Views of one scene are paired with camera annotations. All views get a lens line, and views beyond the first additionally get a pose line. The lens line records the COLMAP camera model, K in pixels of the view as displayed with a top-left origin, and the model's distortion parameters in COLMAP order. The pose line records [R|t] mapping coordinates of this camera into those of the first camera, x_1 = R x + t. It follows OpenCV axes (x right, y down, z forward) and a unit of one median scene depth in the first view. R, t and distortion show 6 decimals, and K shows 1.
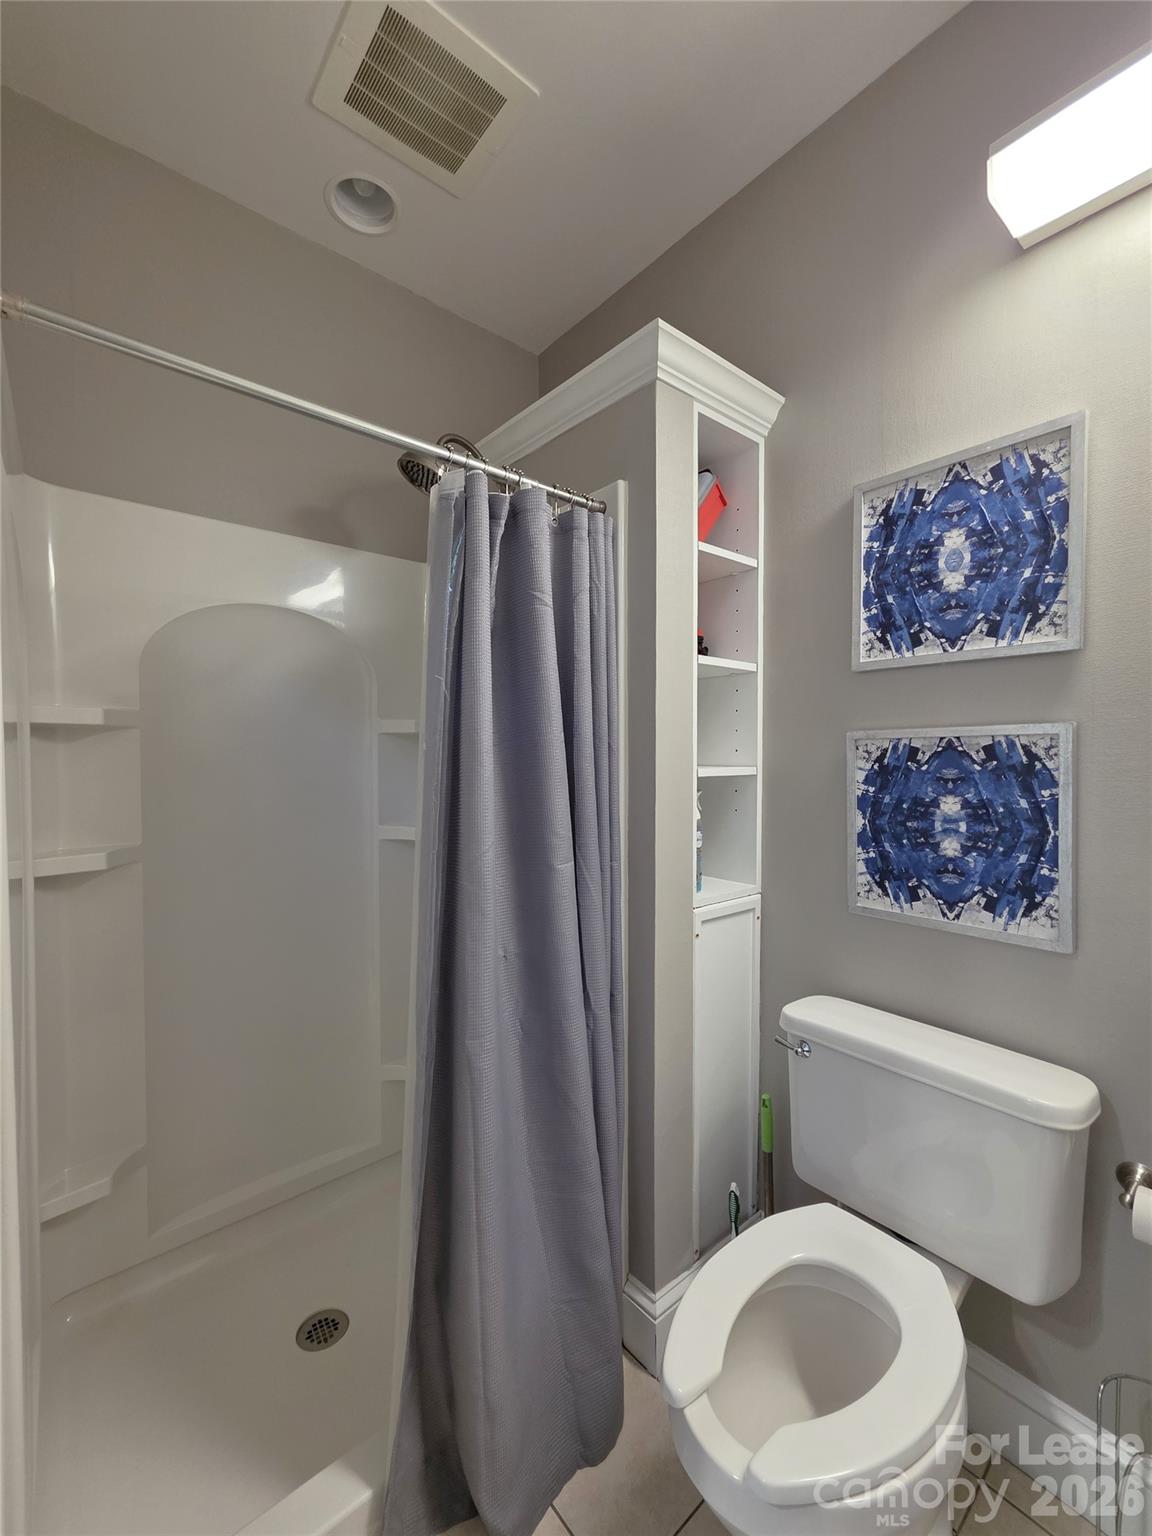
lens RADIAL K [[617.9, 0, 567.8], [0, 617.9, 764.6], [0, 0, 1]] dist [-0.000771, -0.000561]
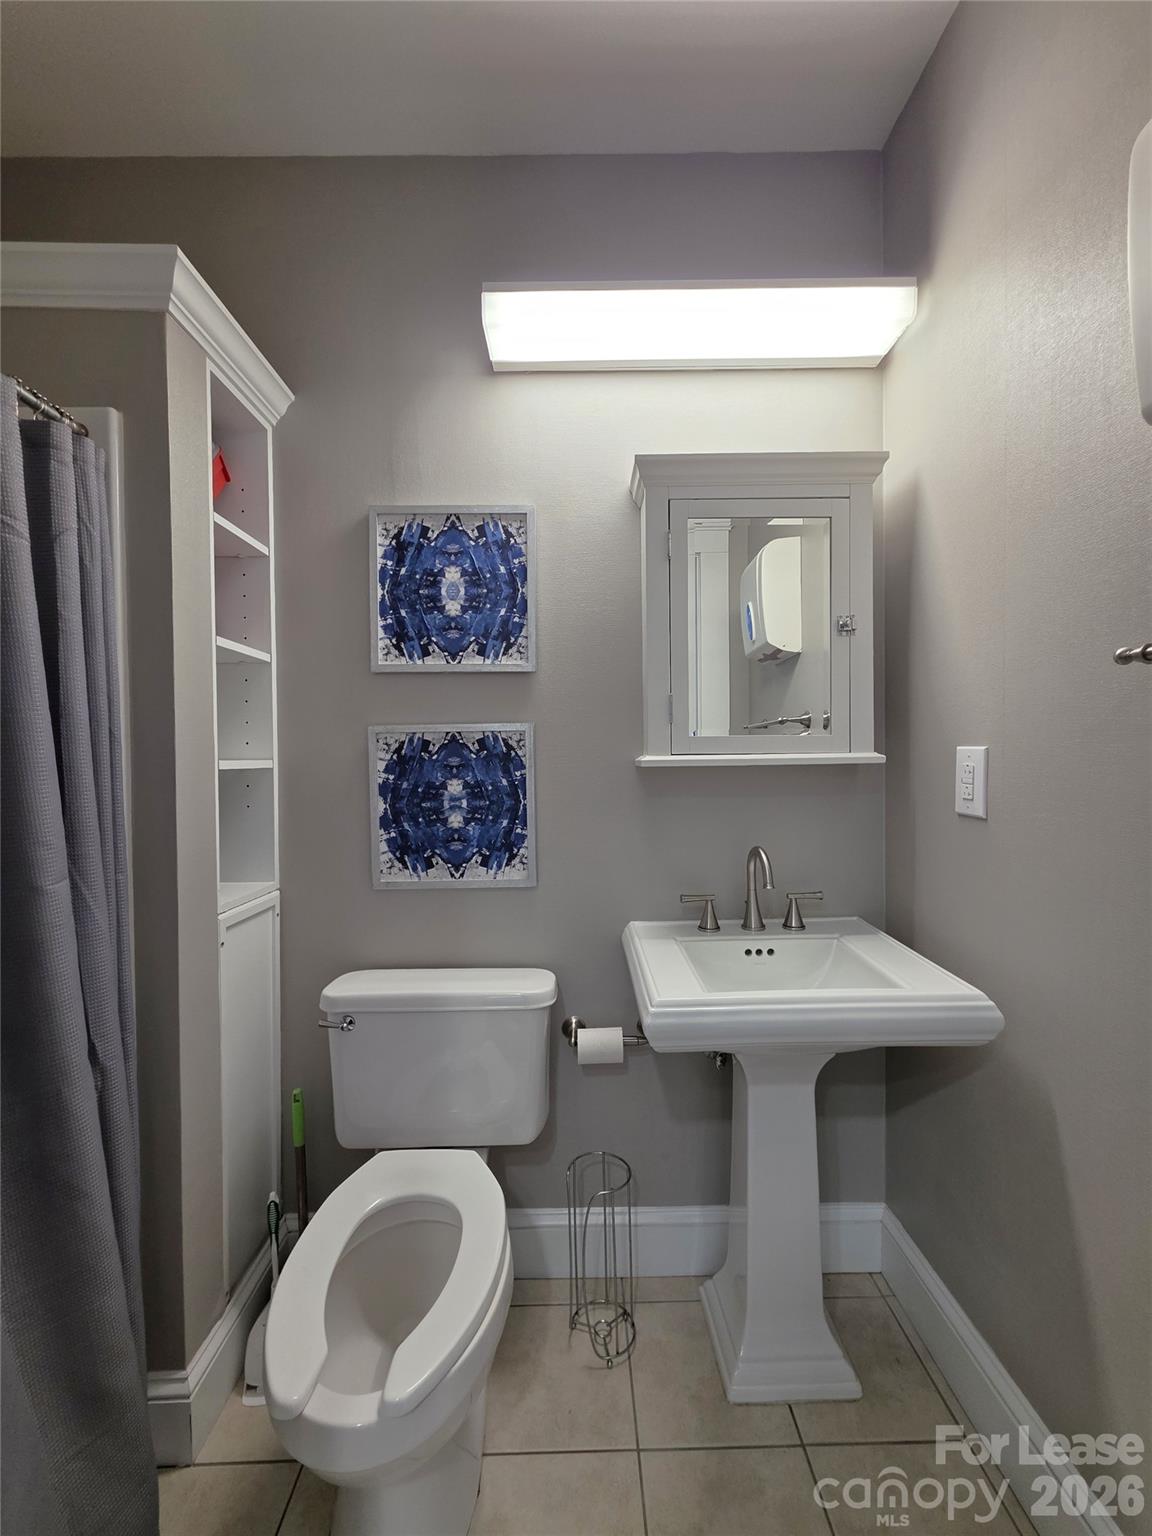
lens RADIAL K [[617.9, 0, 554.9], [0, 617.9, 764.2], [0, 0, 1]] dist [-0.000771, -0.000561]
pose [[0.646251, -0.004841, 0.763110, -0.187038], [0.017028, 0.999822, -0.008078, 0.031517], [-0.762935, 0.018215, 0.646218, 0.038515]]
